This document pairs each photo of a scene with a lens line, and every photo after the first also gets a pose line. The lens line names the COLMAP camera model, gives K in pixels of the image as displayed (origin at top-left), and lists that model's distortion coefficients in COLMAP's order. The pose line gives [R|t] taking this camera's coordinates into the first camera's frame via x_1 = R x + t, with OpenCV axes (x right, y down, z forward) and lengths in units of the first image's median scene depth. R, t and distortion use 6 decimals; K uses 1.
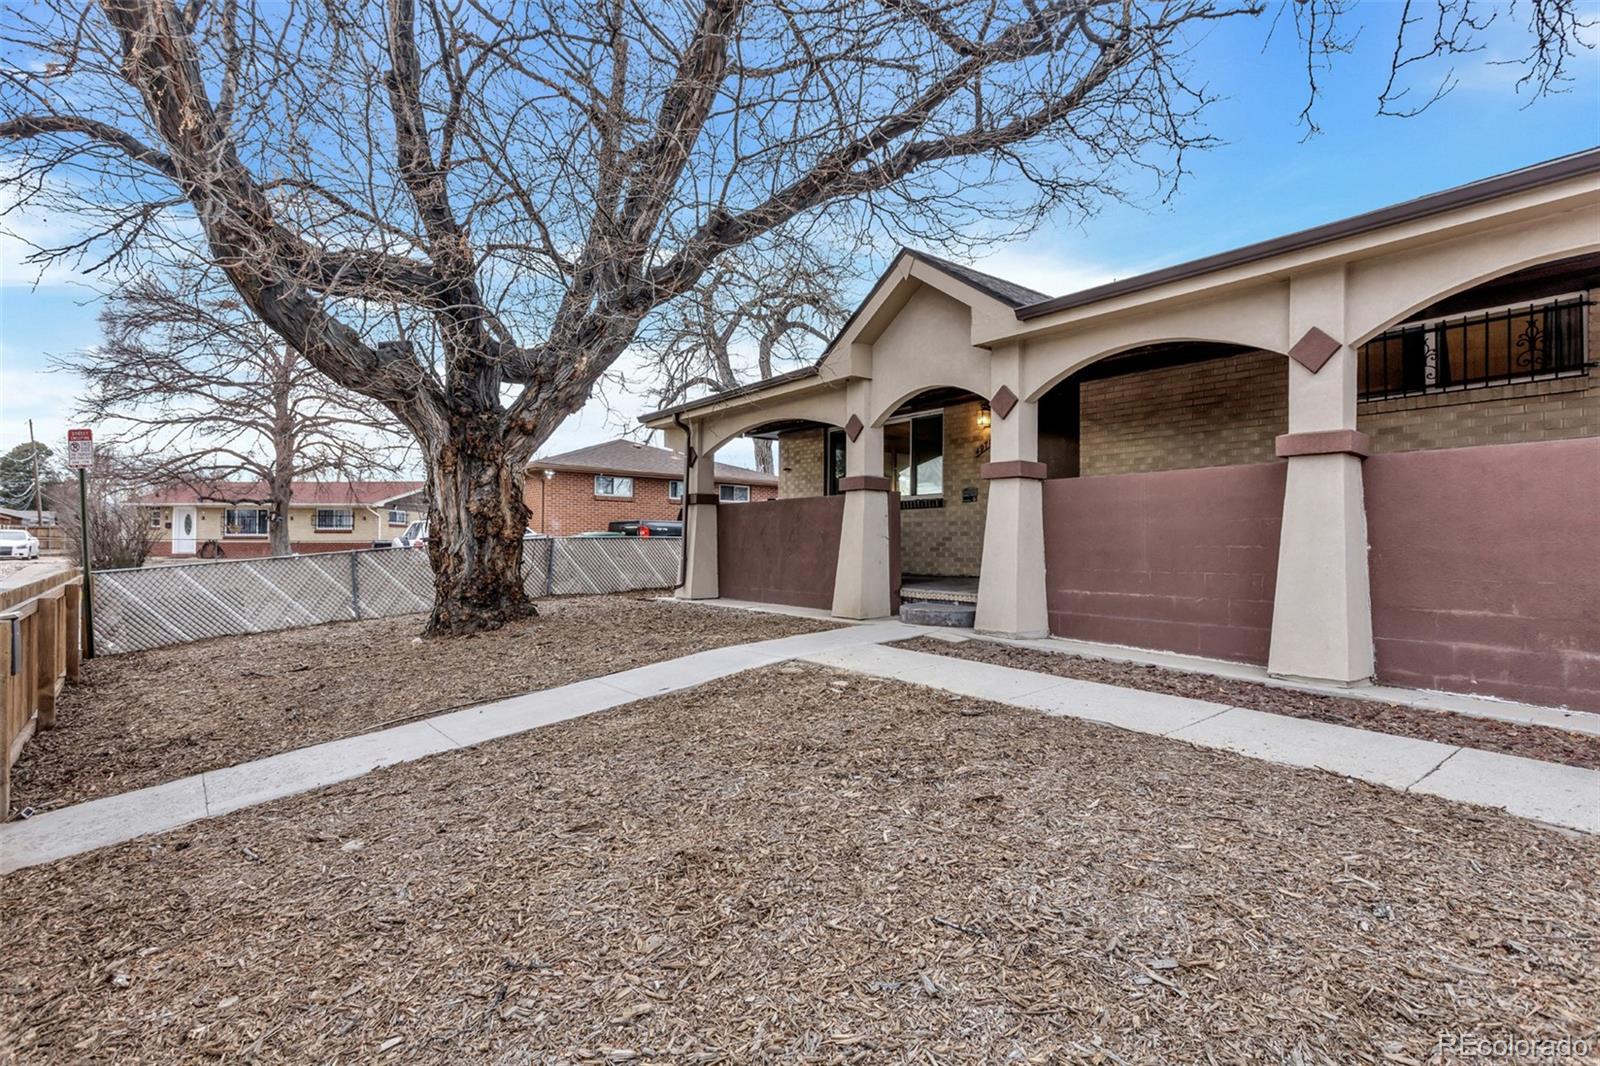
lens RADIAL K [[743.1, 0, 816.2], [0, 743.1, 542.5], [0, 0, 1]] dist [0.001055, -0.000024]
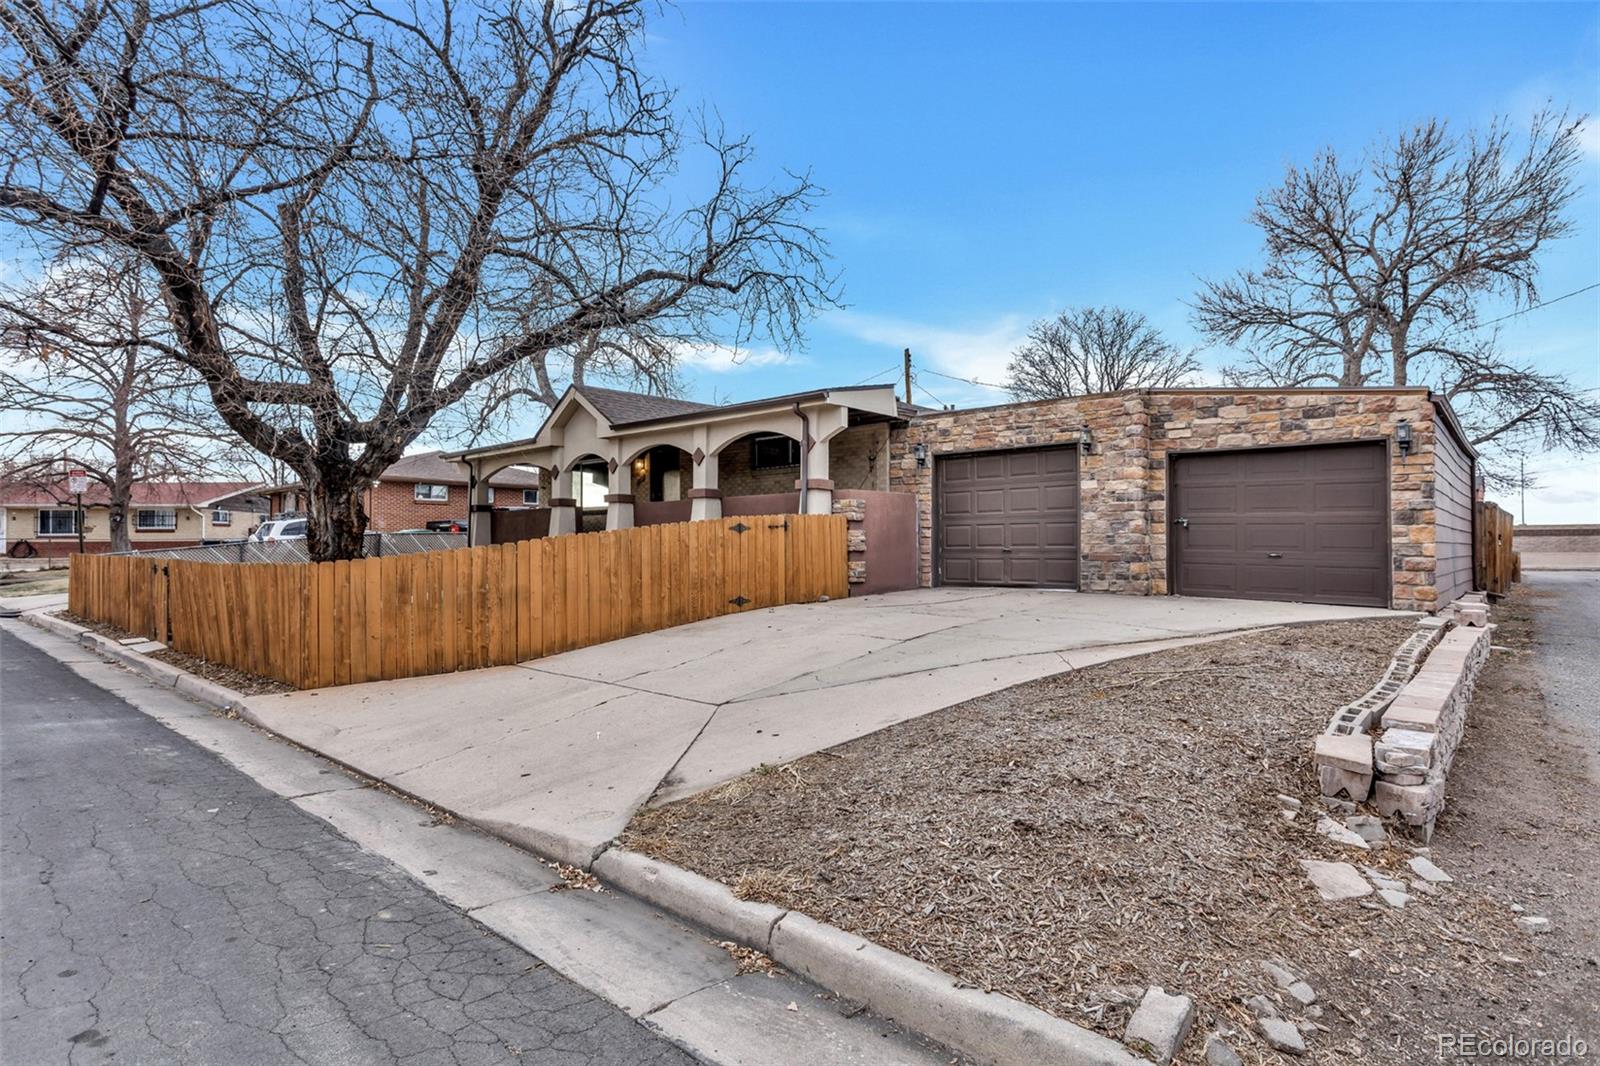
lens RADIAL K [[793.4, 0, 800.0], [0, 793.4, 533.0], [0, 0, 1]] dist [-0.002691, -0.000368]
pose [[0.988550, -0.007998, 0.150681, 0.348062], [0.009009, 0.999941, -0.006030, 0.014109], [-0.150624, 0.007318, 0.988564, -1.022706]]
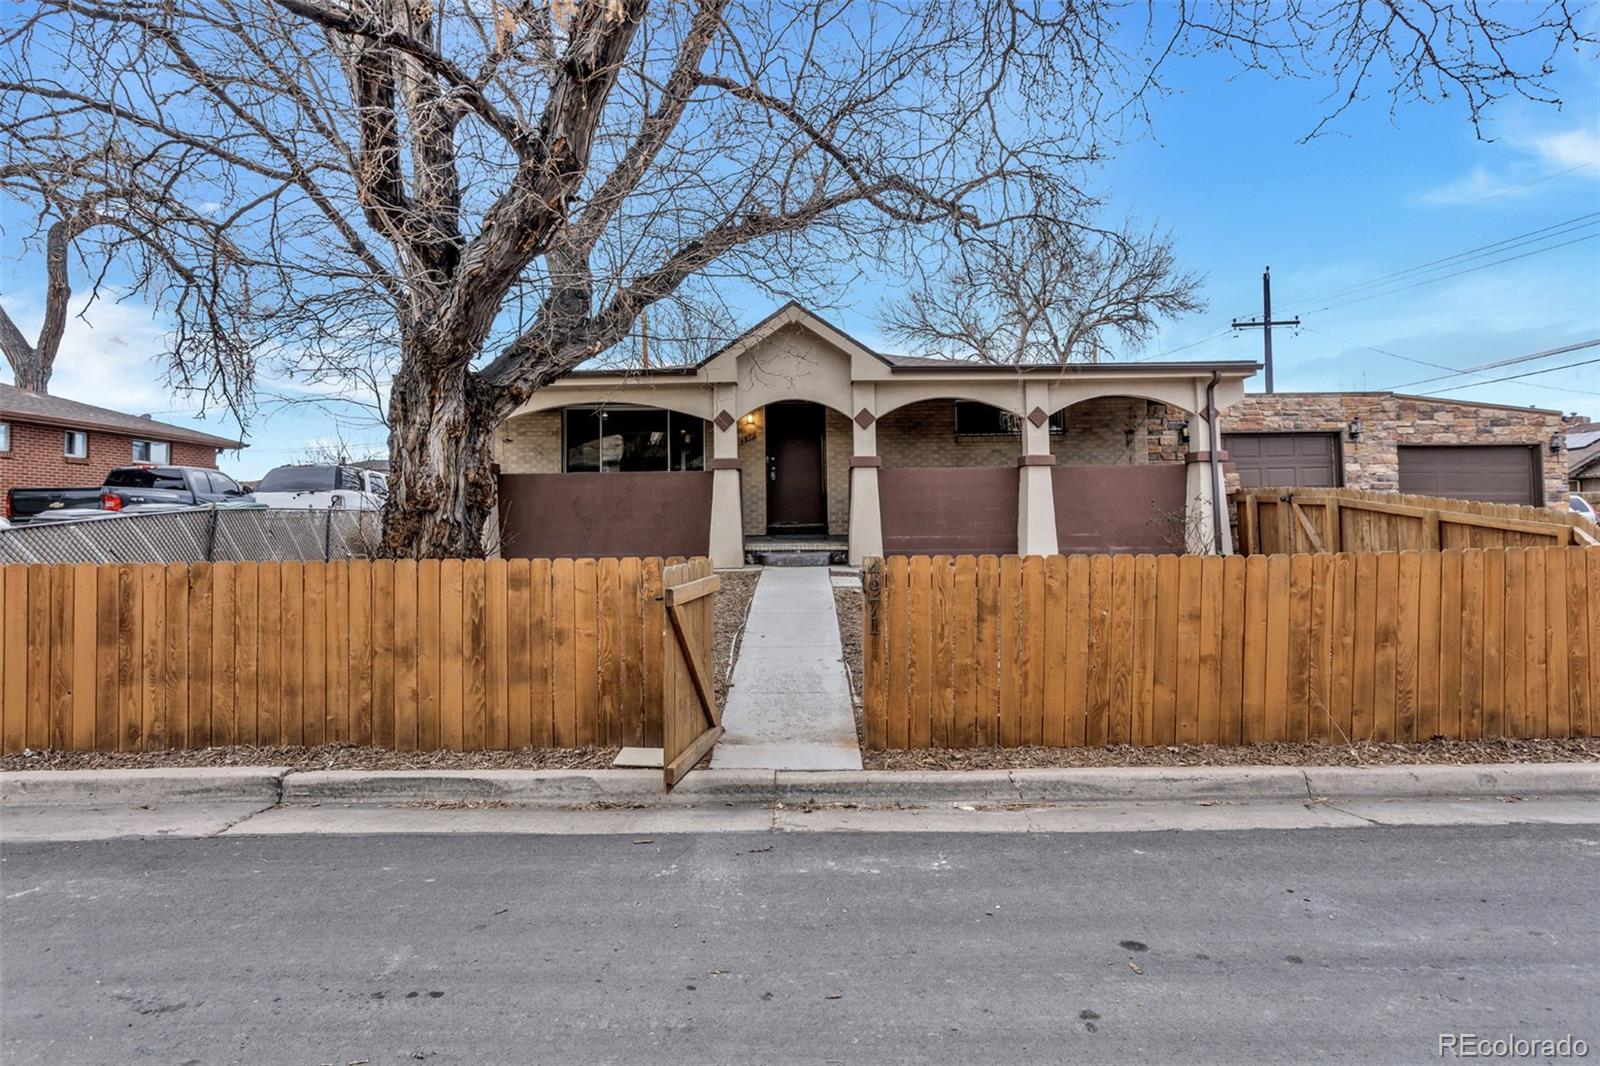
lens RADIAL K [[793.4, 0, 800.0], [0, 793.4, 533.0], [0, 0, 1]] dist [-0.002691, -0.000368]
pose [[0.657270, -0.027697, 0.753146, -0.902192], [0.013186, 0.999594, 0.025252, 0.007268], [-0.753540, -0.006667, 0.657368, -0.005743]]
